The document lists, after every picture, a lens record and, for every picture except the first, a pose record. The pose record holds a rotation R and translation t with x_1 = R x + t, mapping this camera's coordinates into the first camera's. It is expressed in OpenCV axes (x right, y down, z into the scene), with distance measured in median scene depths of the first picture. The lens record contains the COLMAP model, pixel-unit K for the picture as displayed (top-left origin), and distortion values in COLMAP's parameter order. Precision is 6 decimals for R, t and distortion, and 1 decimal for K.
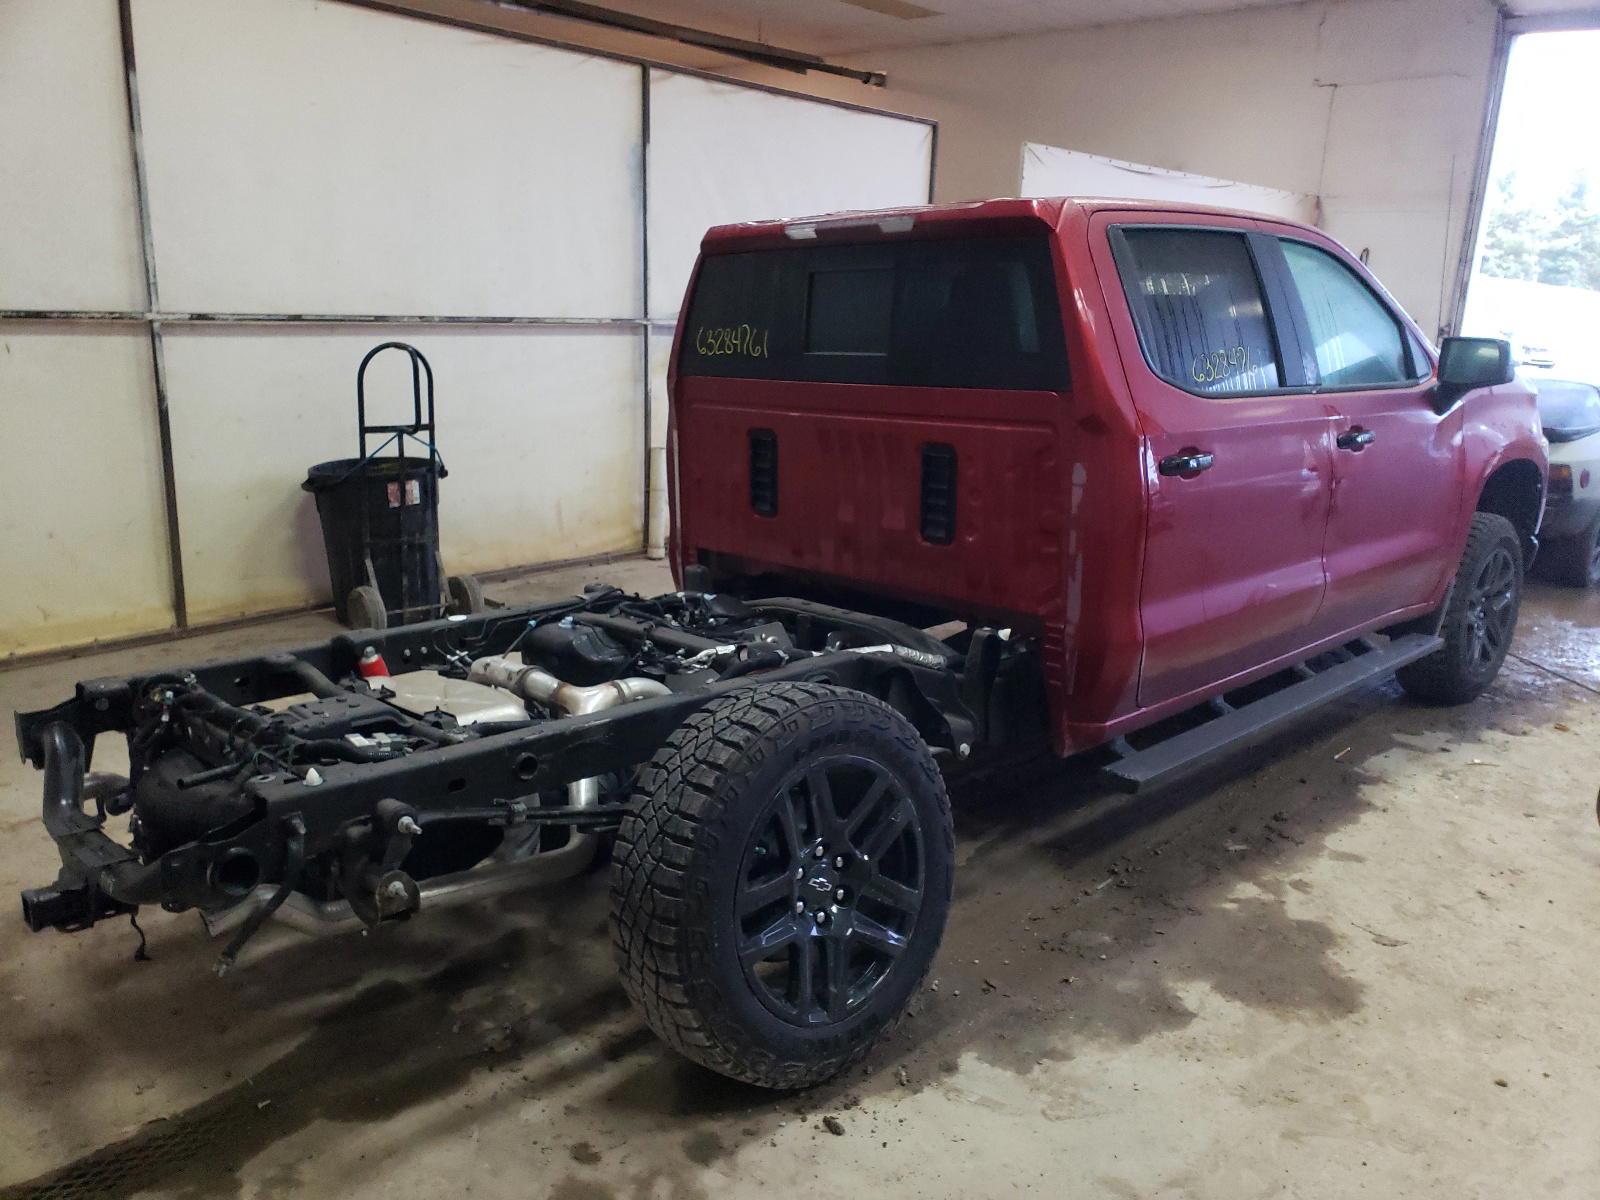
lens RADIAL K [[1216.3, 0, 800.0], [0, 1216.3, 600.0], [0, 0, 1]] dist [0.004436, 0.001722]
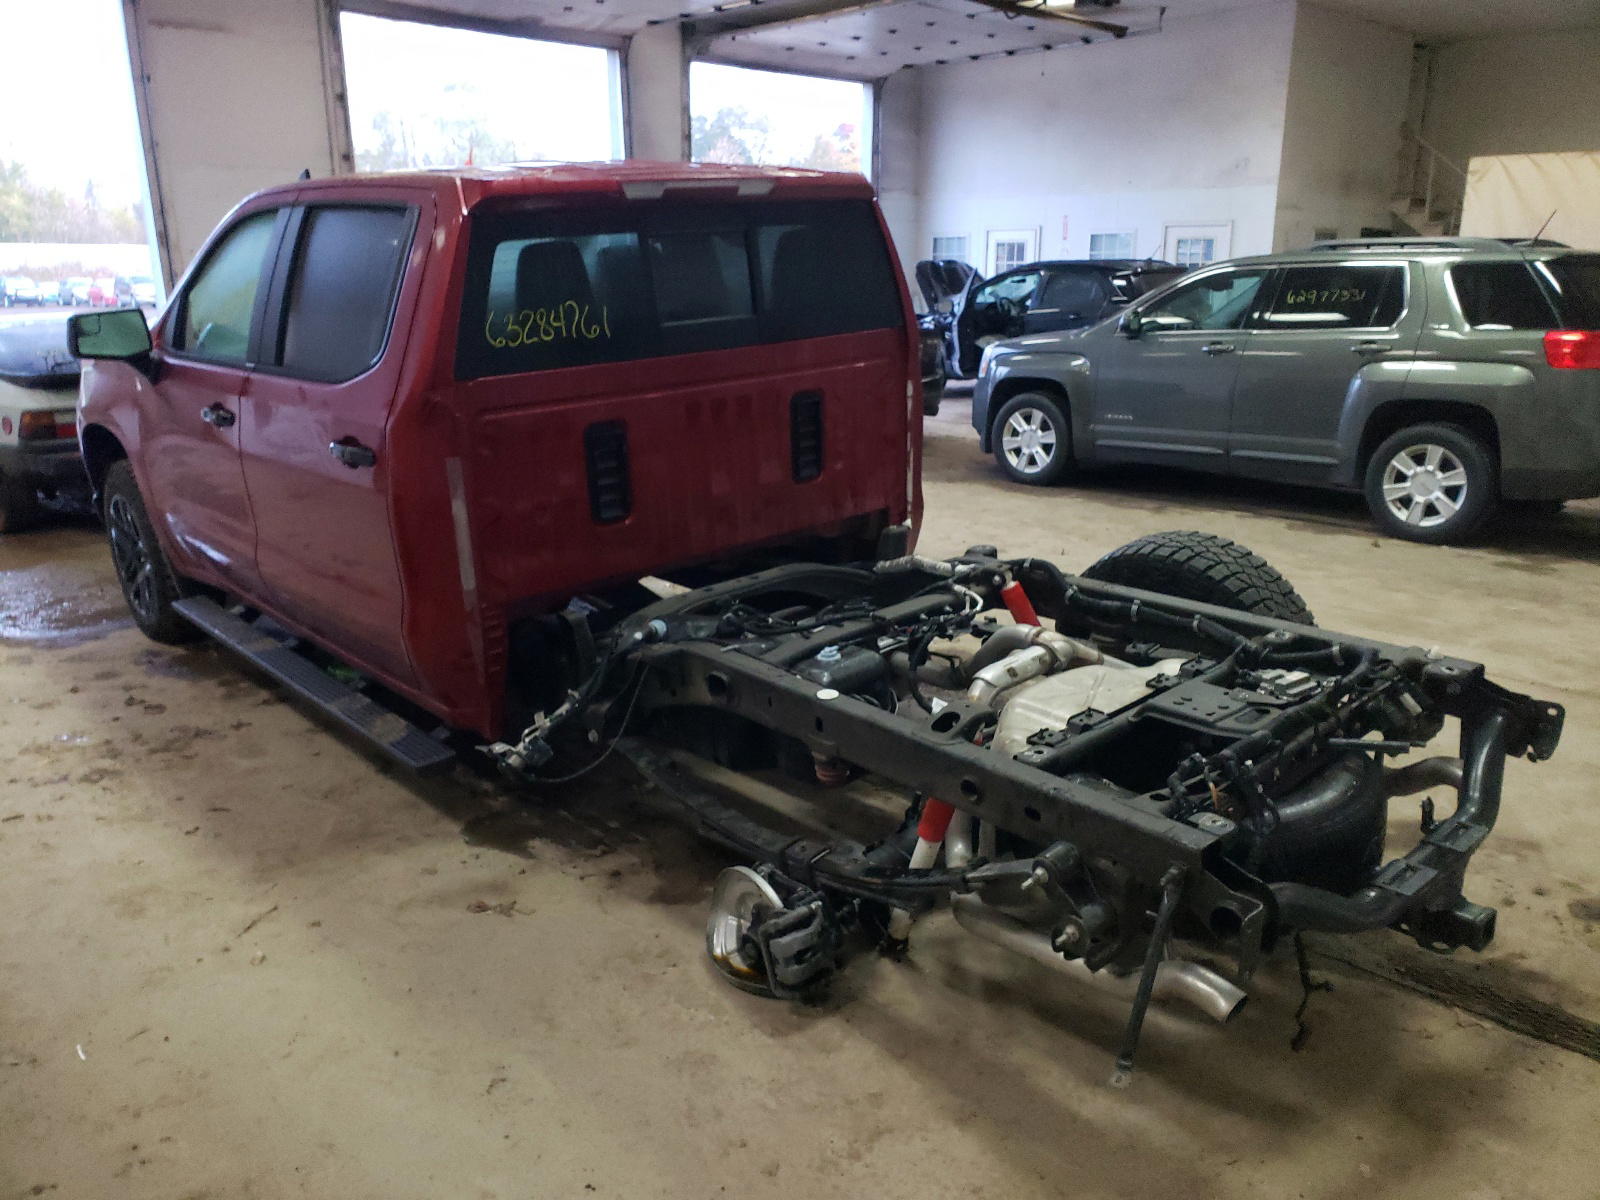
lens RADIAL K [[1282.5, 0, 800.0], [0, 1282.5, 600.0], [0, 0, 1]] dist [-0.002779, -0.001517]
pose [[0.062235, -0.294577, 0.953599, -1.033500], [0.254159, 0.928630, 0.270277, -0.263762], [-0.965158, 0.225545, 0.132663, 0.882488]]
